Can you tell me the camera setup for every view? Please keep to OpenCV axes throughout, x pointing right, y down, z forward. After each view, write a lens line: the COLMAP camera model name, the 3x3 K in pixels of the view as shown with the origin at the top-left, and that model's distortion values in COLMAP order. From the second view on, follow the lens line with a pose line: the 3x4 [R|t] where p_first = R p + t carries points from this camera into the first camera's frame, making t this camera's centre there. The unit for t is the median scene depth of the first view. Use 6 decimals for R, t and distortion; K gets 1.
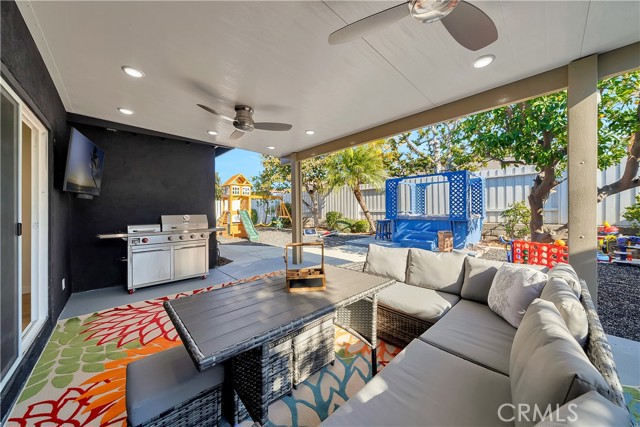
lens RADIAL K [[221.9, 0, 319.2], [0, 221.9, 212.6], [0, 0, 1]] dist [-0.001417, -0.000078]
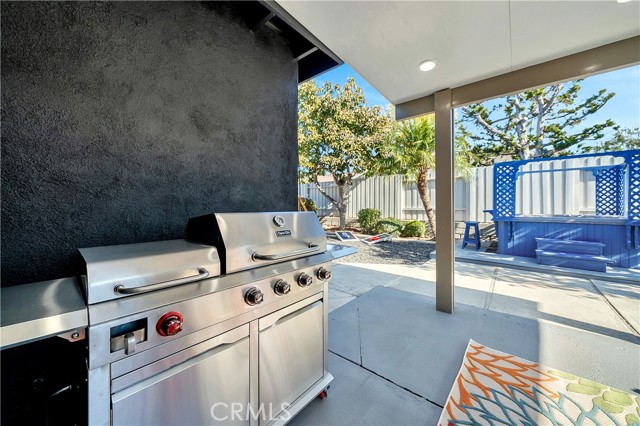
lens RADIAL K [[233.4, 0, 320.7], [0, 233.4, 211.0], [0, 0, 1]] dist [0.003025, 0.000087]
pose [[0.993705, 0.014682, 0.111065, -0.319251], [-0.015293, 0.999872, 0.004648, 0.003359], [-0.110983, -0.006317, 0.993802, 0.360366]]
